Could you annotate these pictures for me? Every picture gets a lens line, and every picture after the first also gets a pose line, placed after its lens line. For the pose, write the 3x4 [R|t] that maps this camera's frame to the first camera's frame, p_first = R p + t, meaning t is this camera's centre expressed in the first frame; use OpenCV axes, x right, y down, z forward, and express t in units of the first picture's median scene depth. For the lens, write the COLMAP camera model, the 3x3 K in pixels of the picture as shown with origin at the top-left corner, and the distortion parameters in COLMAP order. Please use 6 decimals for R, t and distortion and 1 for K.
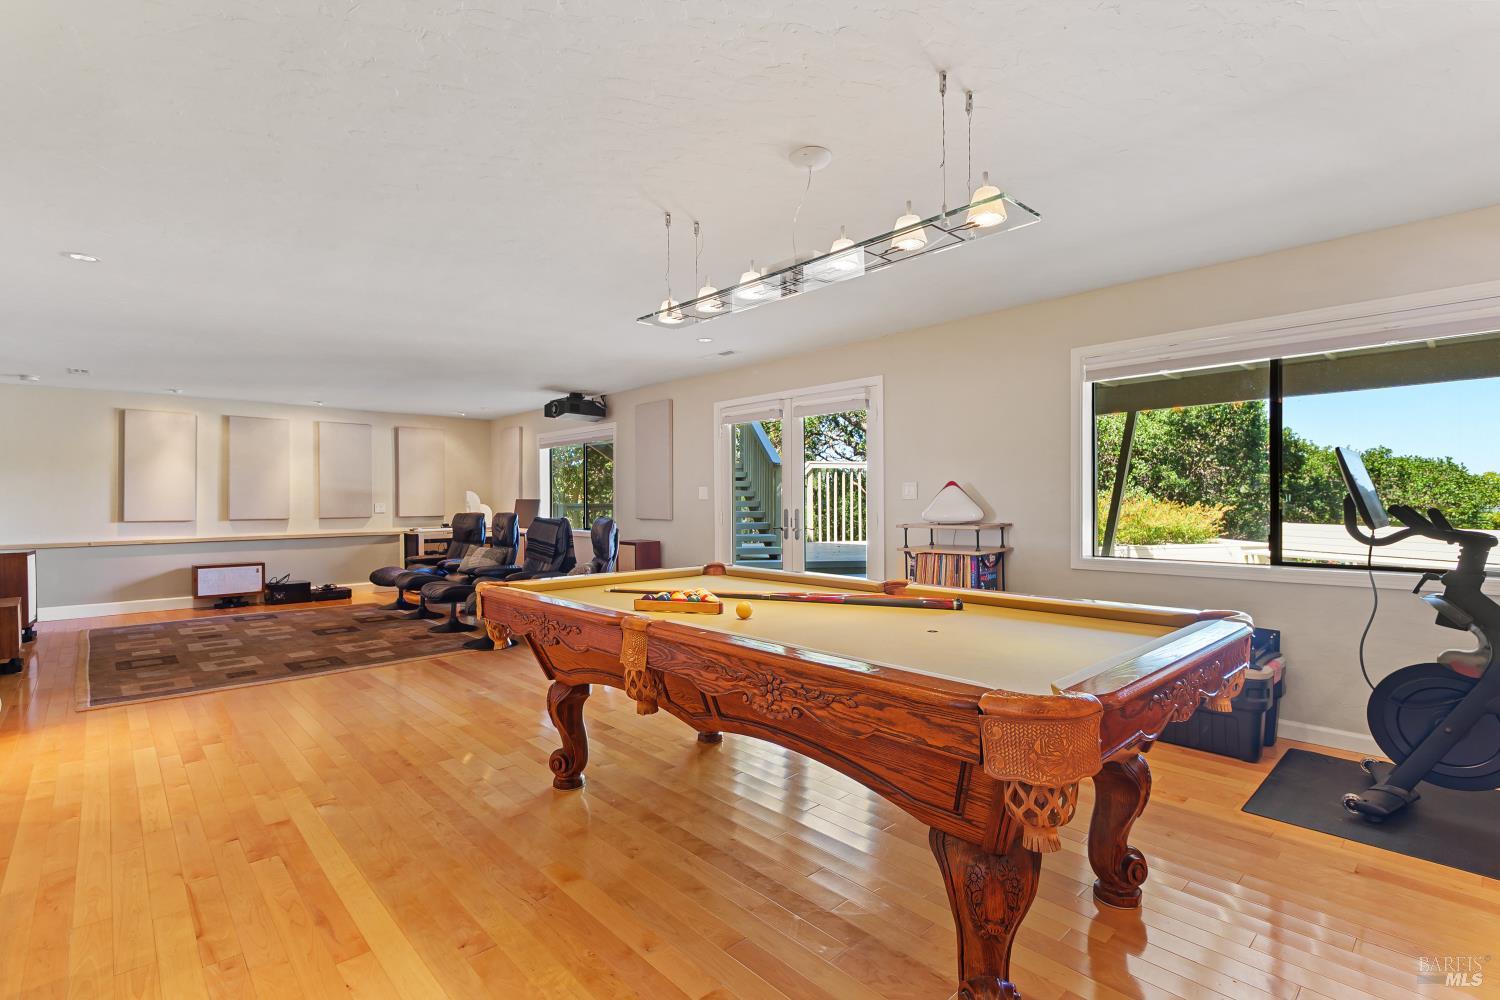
lens RADIAL K [[708.6, 0, 755.7], [0, 708.6, 497.5], [0, 0, 1]] dist [-0.000952, -0.002265]
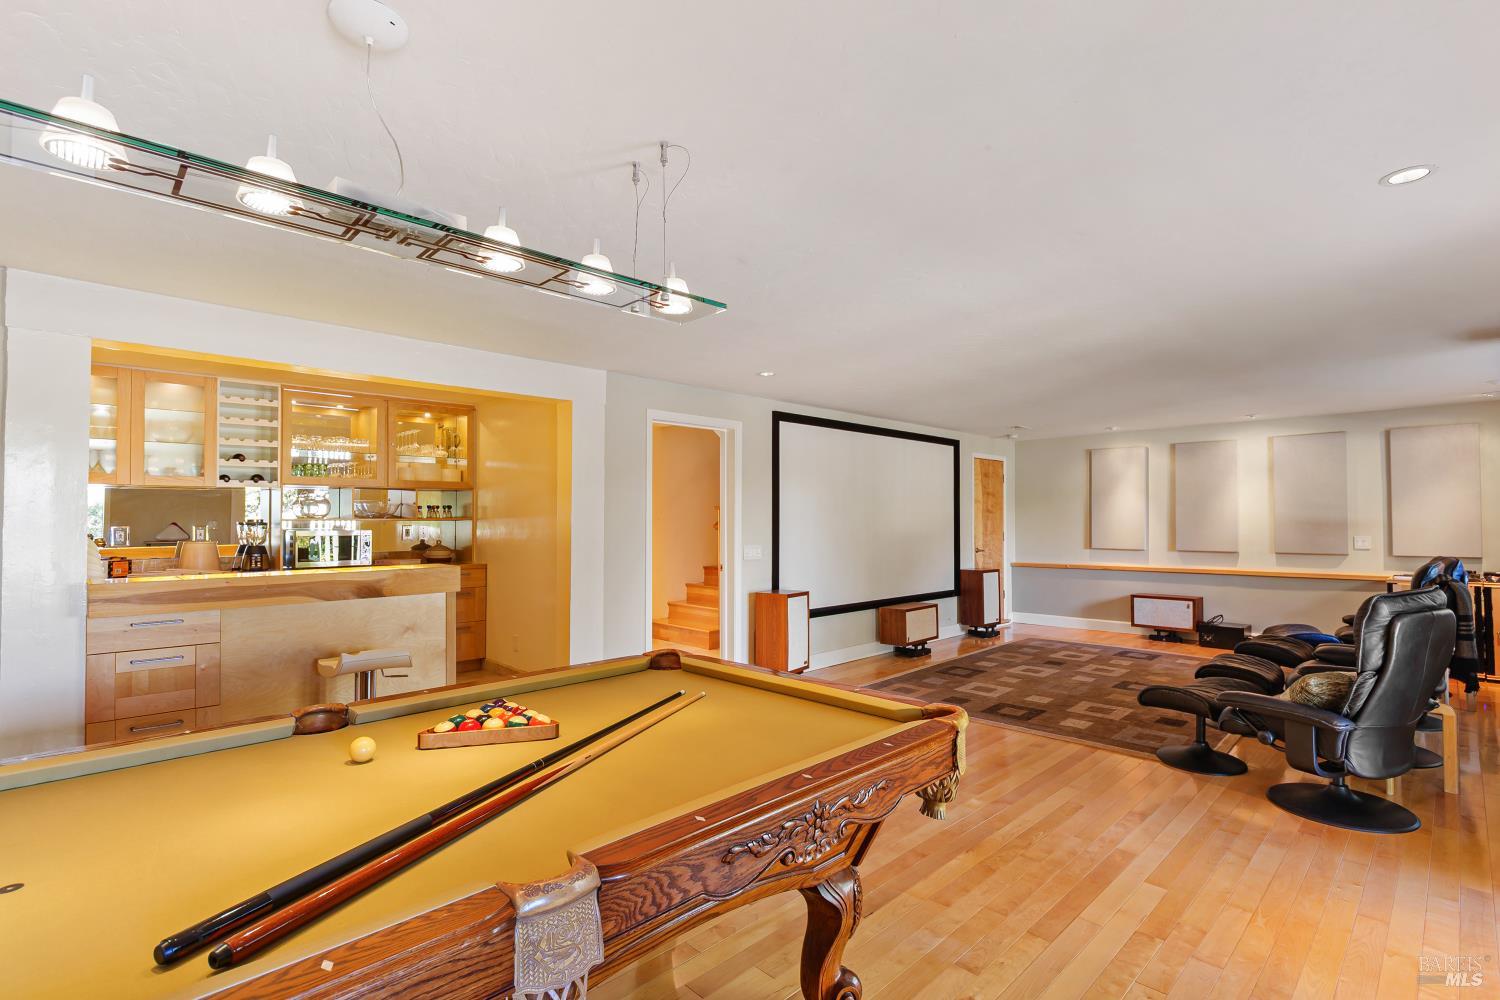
lens RADIAL K [[708.6, 0, 754.6], [0, 708.6, 501.1], [0, 0, 1]] dist [-0.000952, -0.002265]
pose [[0.029128, -0.022427, -0.999324, 0.212725], [0.006767, 0.999730, -0.022239, -0.018588], [0.999553, -0.006115, 0.029271, 0.393705]]
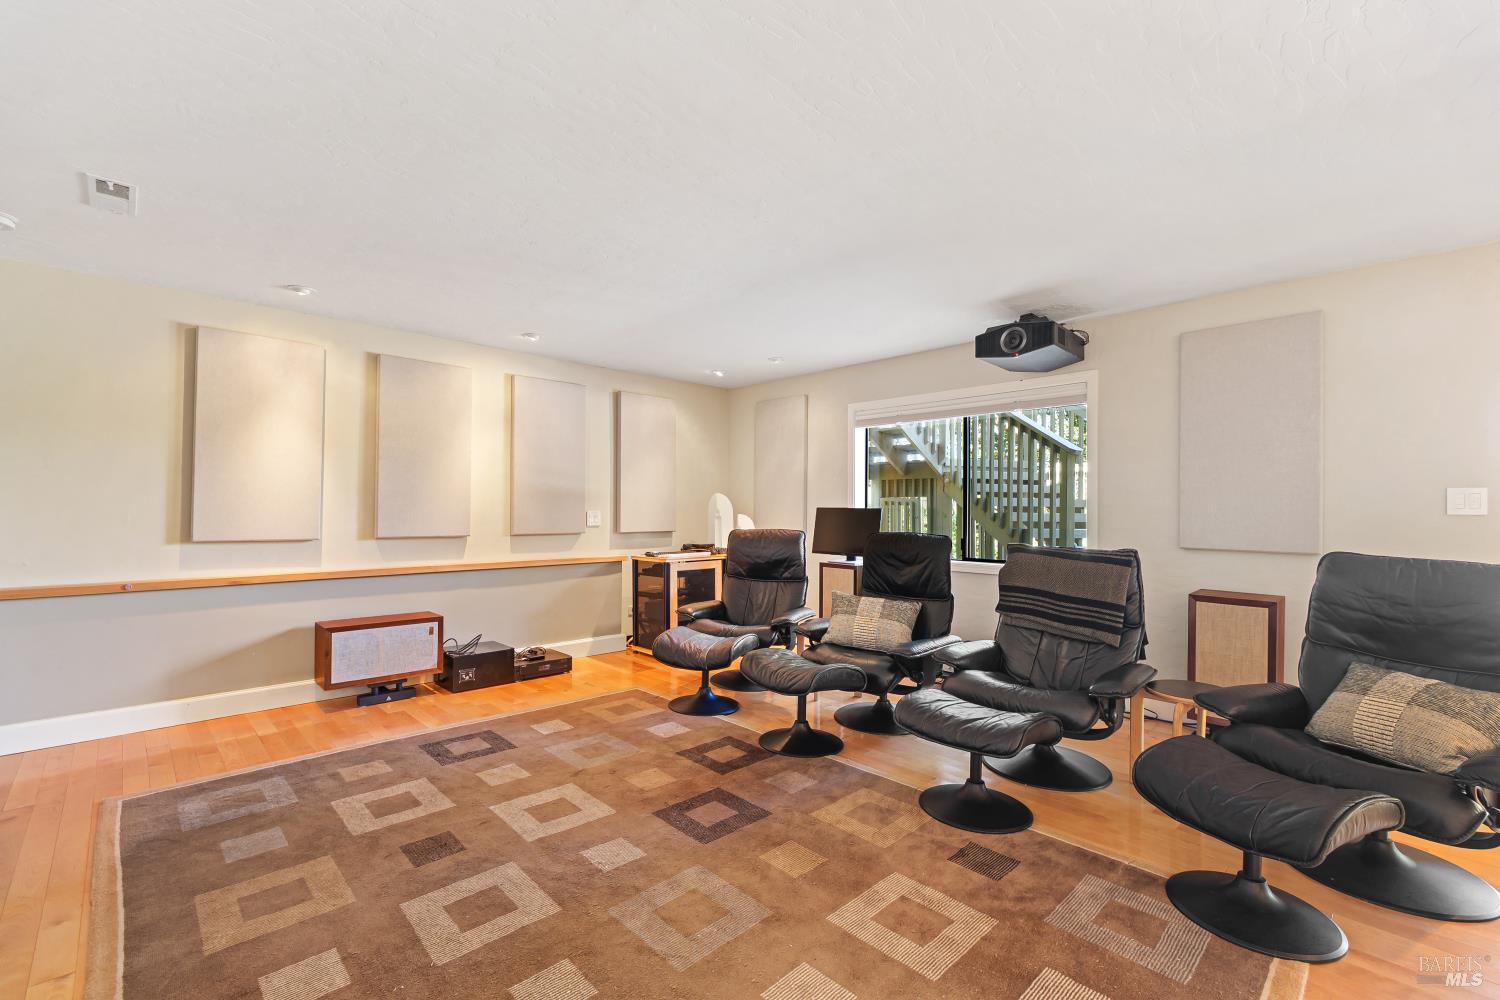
lens RADIAL K [[652.2, 0, 758.3], [0, 652.2, 504.0], [0, 0, 1]] dist [-0.010557, 0.000144]
pose [[0.999744, 0.012341, 0.018958, -0.451373], [-0.012228, 0.999907, -0.006078, 0.003983], [-0.019031, 0.005845, 0.999802, 0.479282]]
